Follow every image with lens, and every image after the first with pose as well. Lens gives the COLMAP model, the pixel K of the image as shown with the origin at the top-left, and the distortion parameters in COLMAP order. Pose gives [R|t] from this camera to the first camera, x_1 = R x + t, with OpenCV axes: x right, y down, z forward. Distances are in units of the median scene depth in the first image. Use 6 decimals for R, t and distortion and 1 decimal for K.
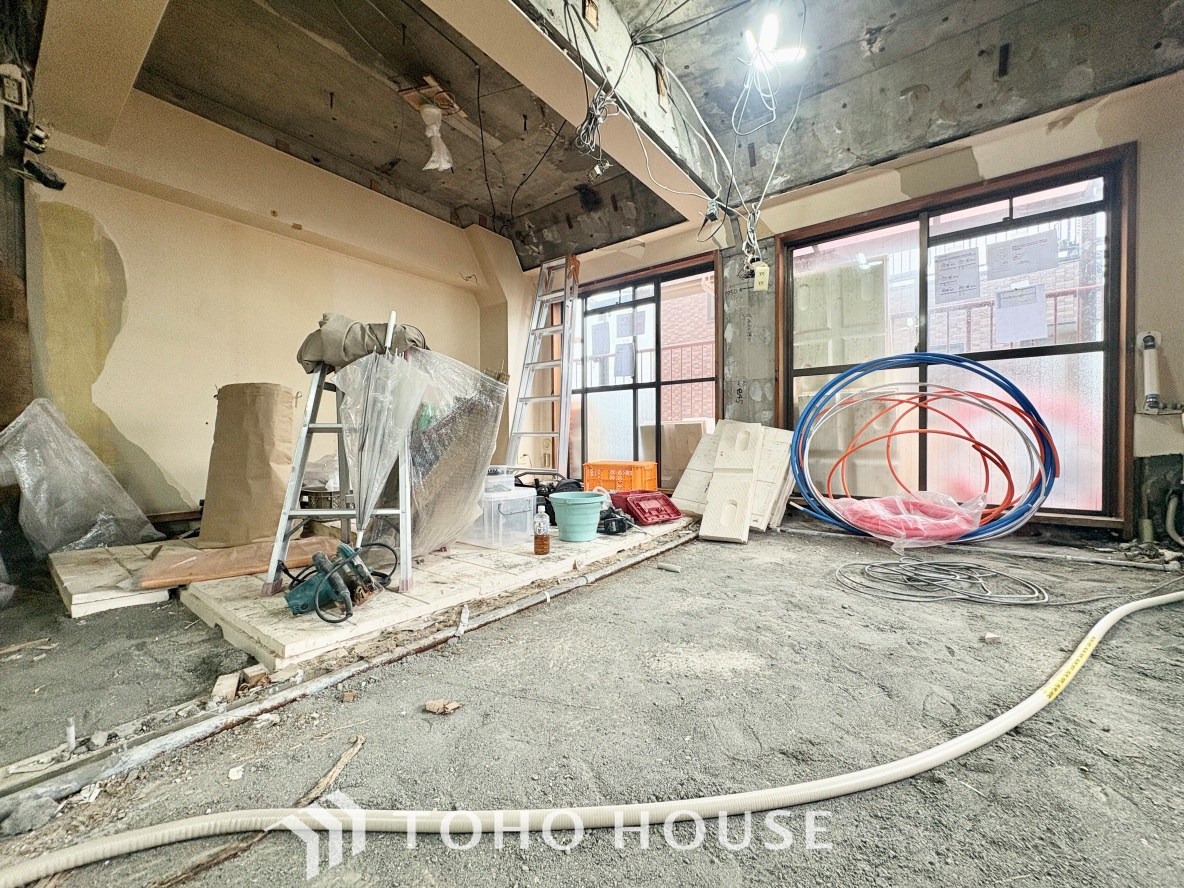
lens RADIAL K [[470.9, 0, 590.0], [0, 470.9, 444.8], [0, 0, 1]] dist [0.001606, -0.000134]
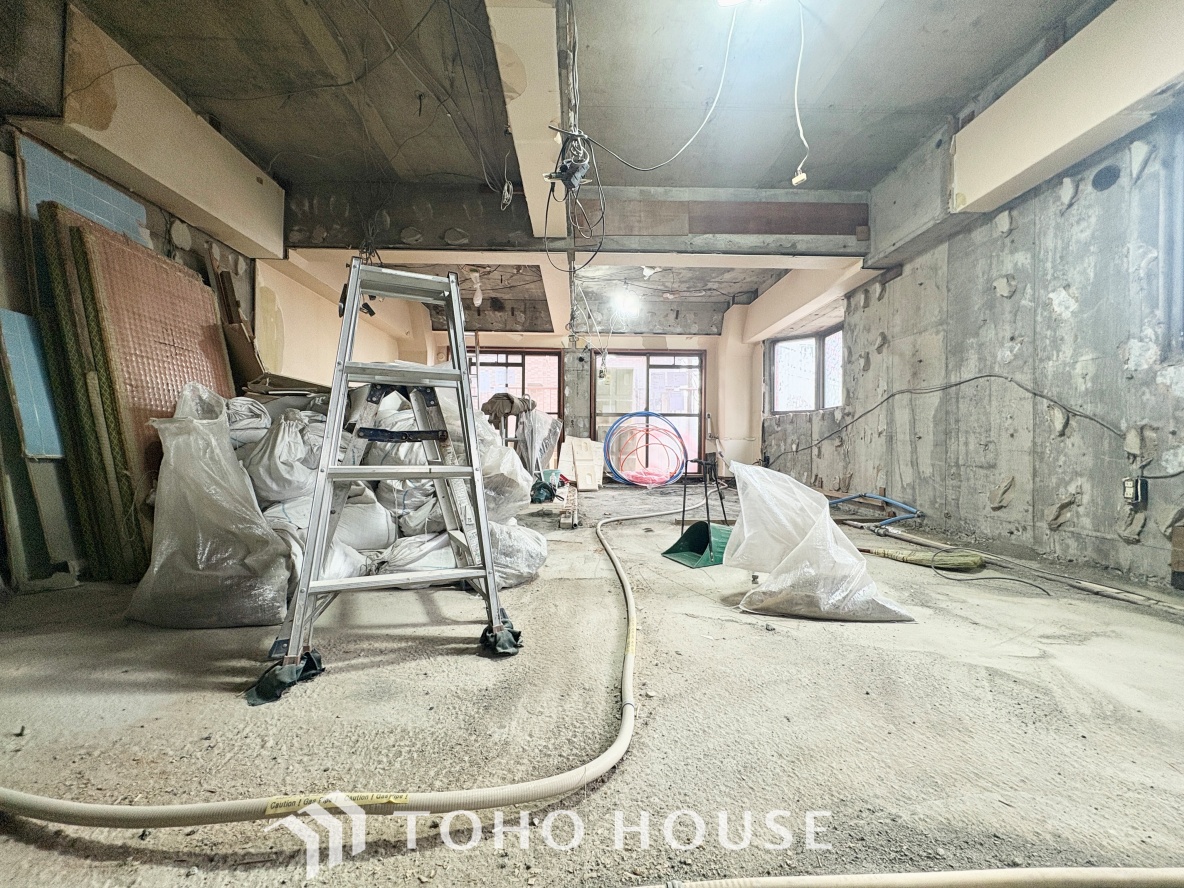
lens RADIAL K [[470.9, 0, 590.8], [0, 470.9, 444.6], [0, 0, 1]] dist [0.001606, -0.000134]
pose [[0.778162, 0.013534, 0.627918, -1.292694], [-0.004413, 0.999861, -0.016082, 0.020815], [-0.628048, 0.009743, 0.778113, -0.872893]]
